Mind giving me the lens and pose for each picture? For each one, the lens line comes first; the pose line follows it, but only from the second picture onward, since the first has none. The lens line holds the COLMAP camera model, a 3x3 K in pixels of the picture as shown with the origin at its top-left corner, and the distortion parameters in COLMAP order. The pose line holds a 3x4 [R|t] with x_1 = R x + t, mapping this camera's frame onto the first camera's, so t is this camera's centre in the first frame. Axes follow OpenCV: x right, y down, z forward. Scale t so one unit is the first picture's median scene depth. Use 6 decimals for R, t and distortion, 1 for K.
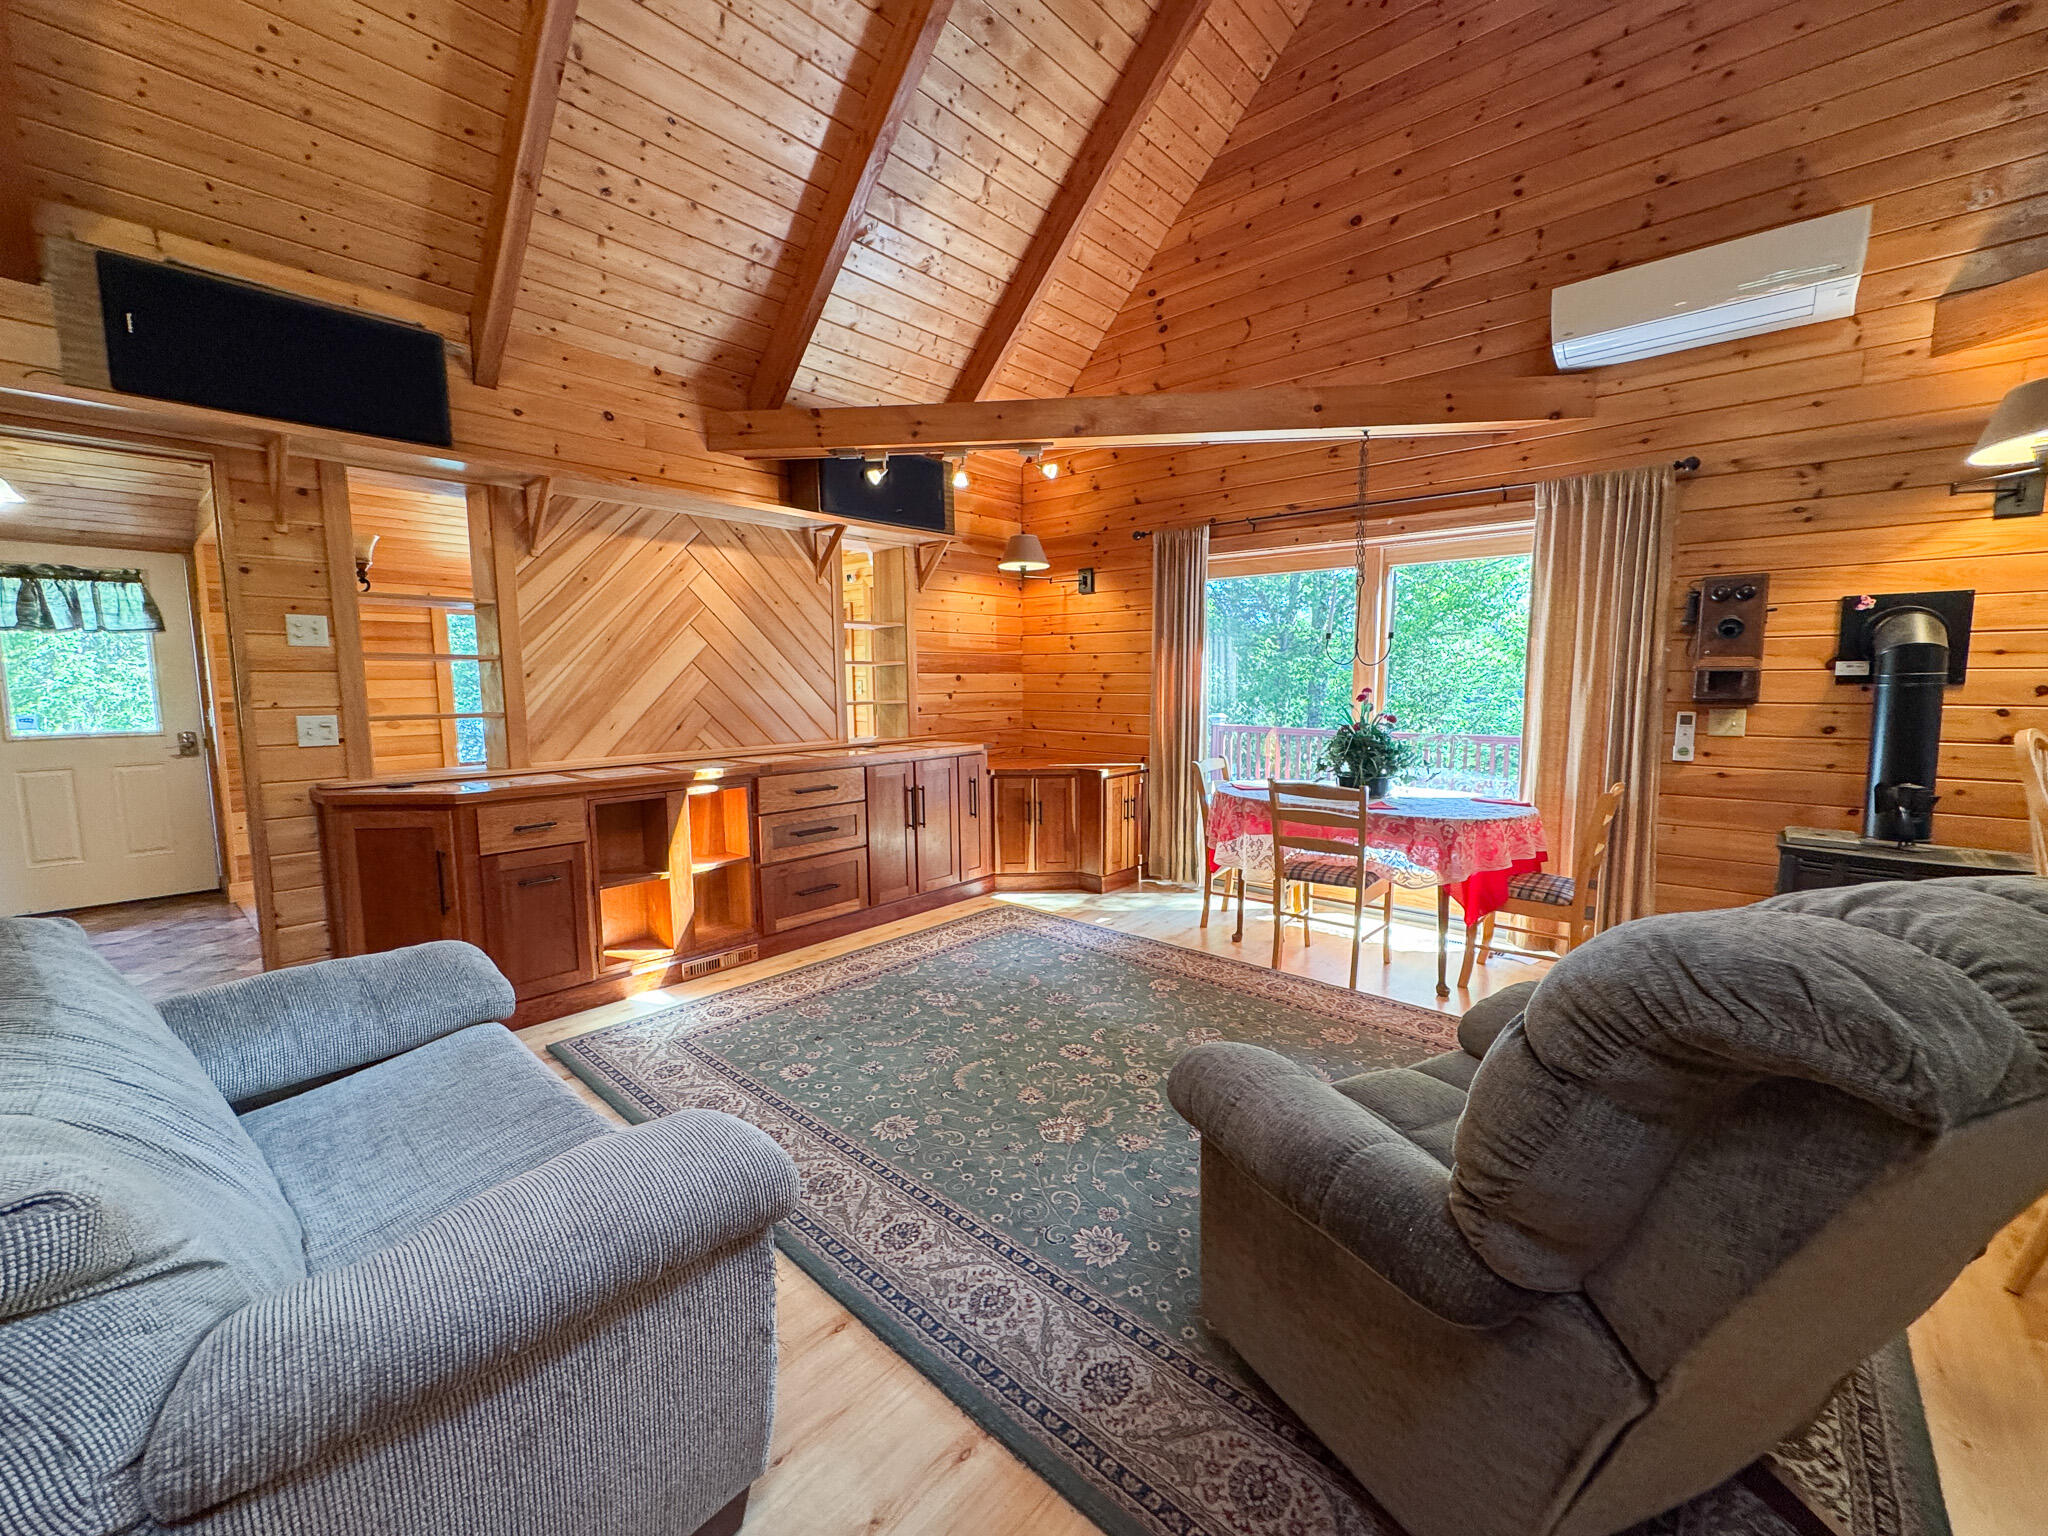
lens RADIAL K [[827.9, 0, 1022.1], [0, 827.9, 765.9], [0, 0, 1]] dist [-0.001950, -0.000195]
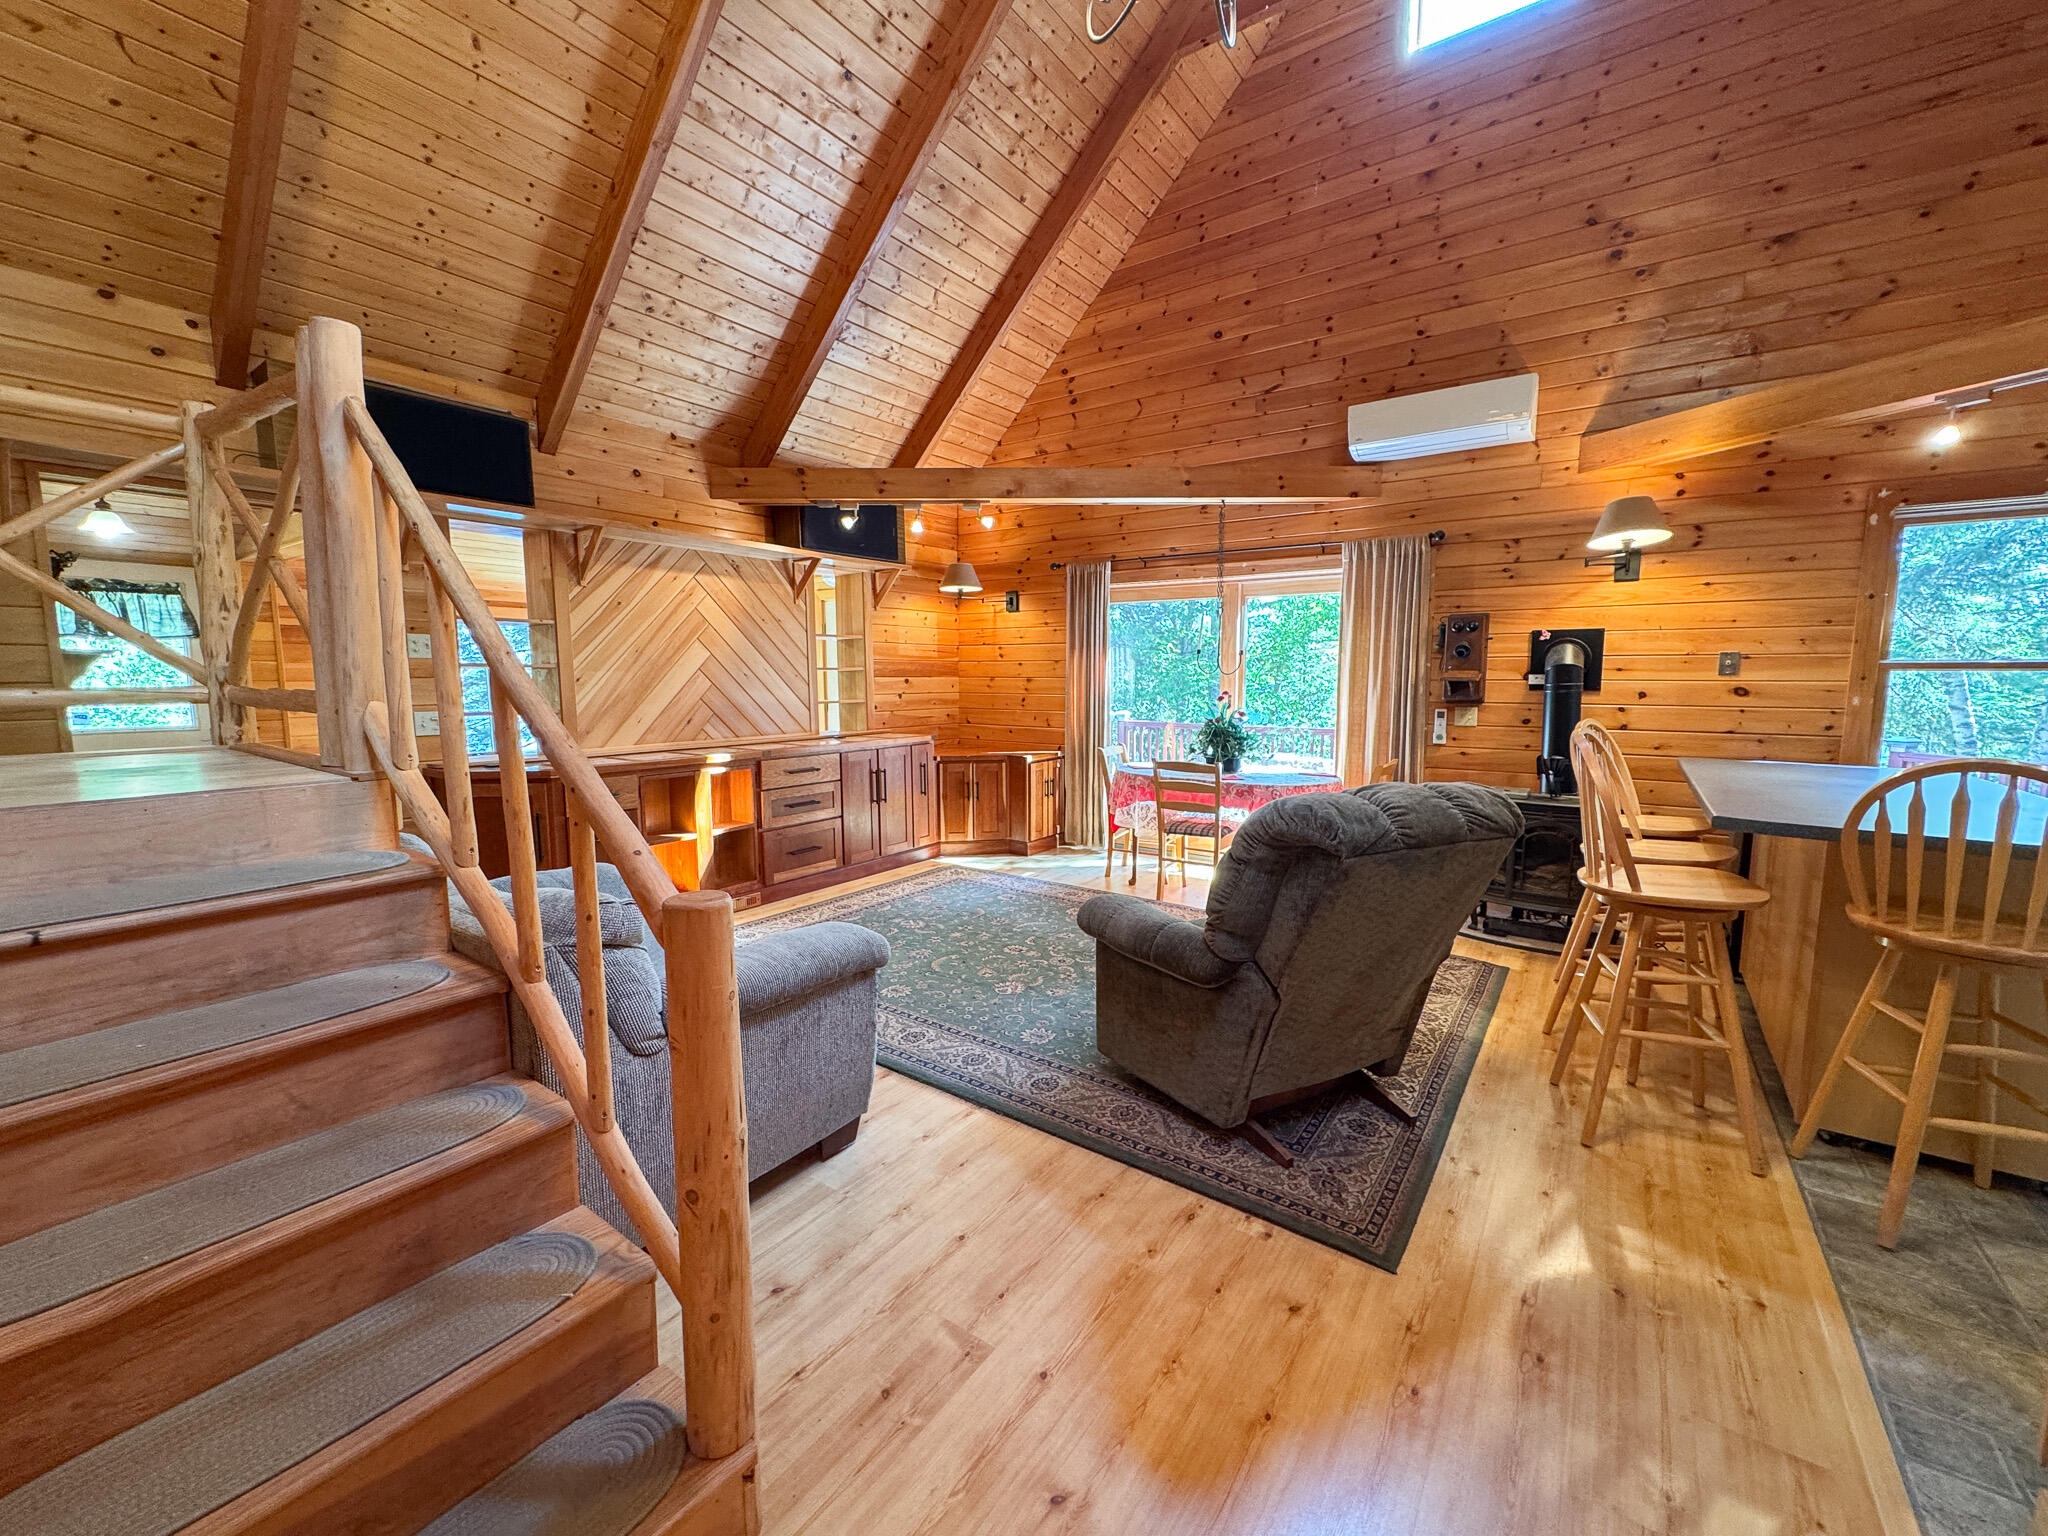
lens RADIAL K [[834.3, 0, 1024.0], [0, 834.3, 768.0], [0, 0, 1]] dist [-0.001493, -0.000268]
pose [[0.994505, -0.007223, 0.104440, -0.051212], [0.006780, 0.999966, 0.004599, 0.022202], [-0.104470, -0.003866, 0.994521, -0.320664]]
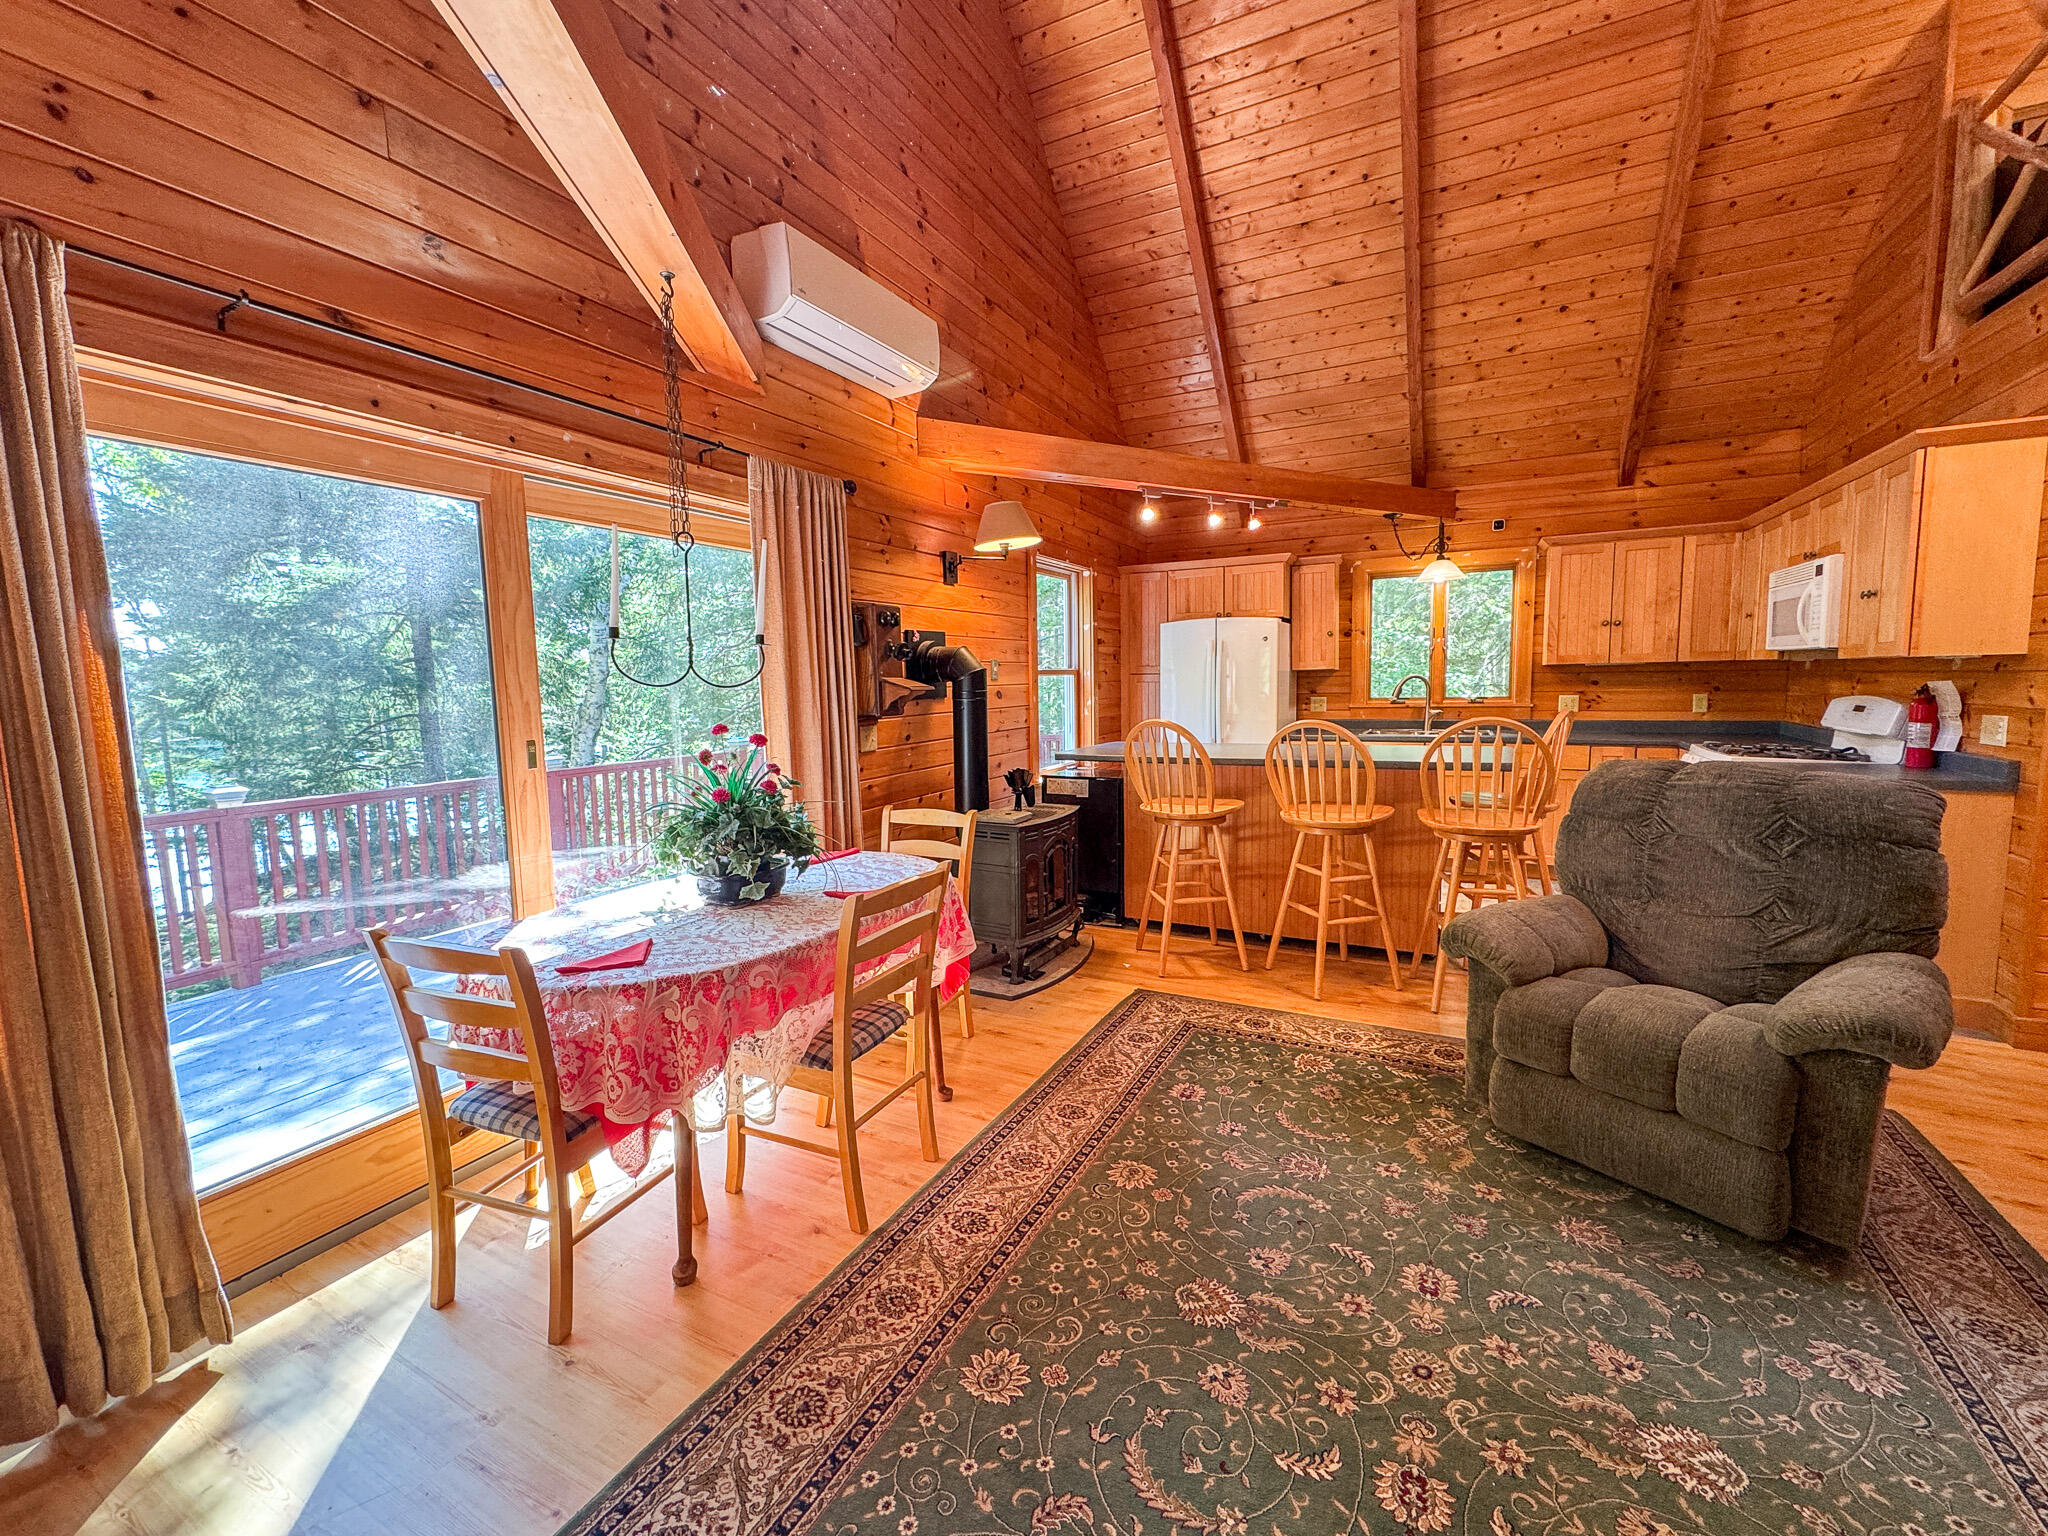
lens RADIAL K [[834.3, 0, 1024.0], [0, 834.3, 768.0], [0, 0, 1]] dist [-0.001493, -0.000268]
pose [[-0.243640, -0.093493, 0.965349, -0.231197], [0.128801, 0.983408, 0.127750, -0.116883], [-0.961275, 0.155463, -0.227556, 0.966407]]
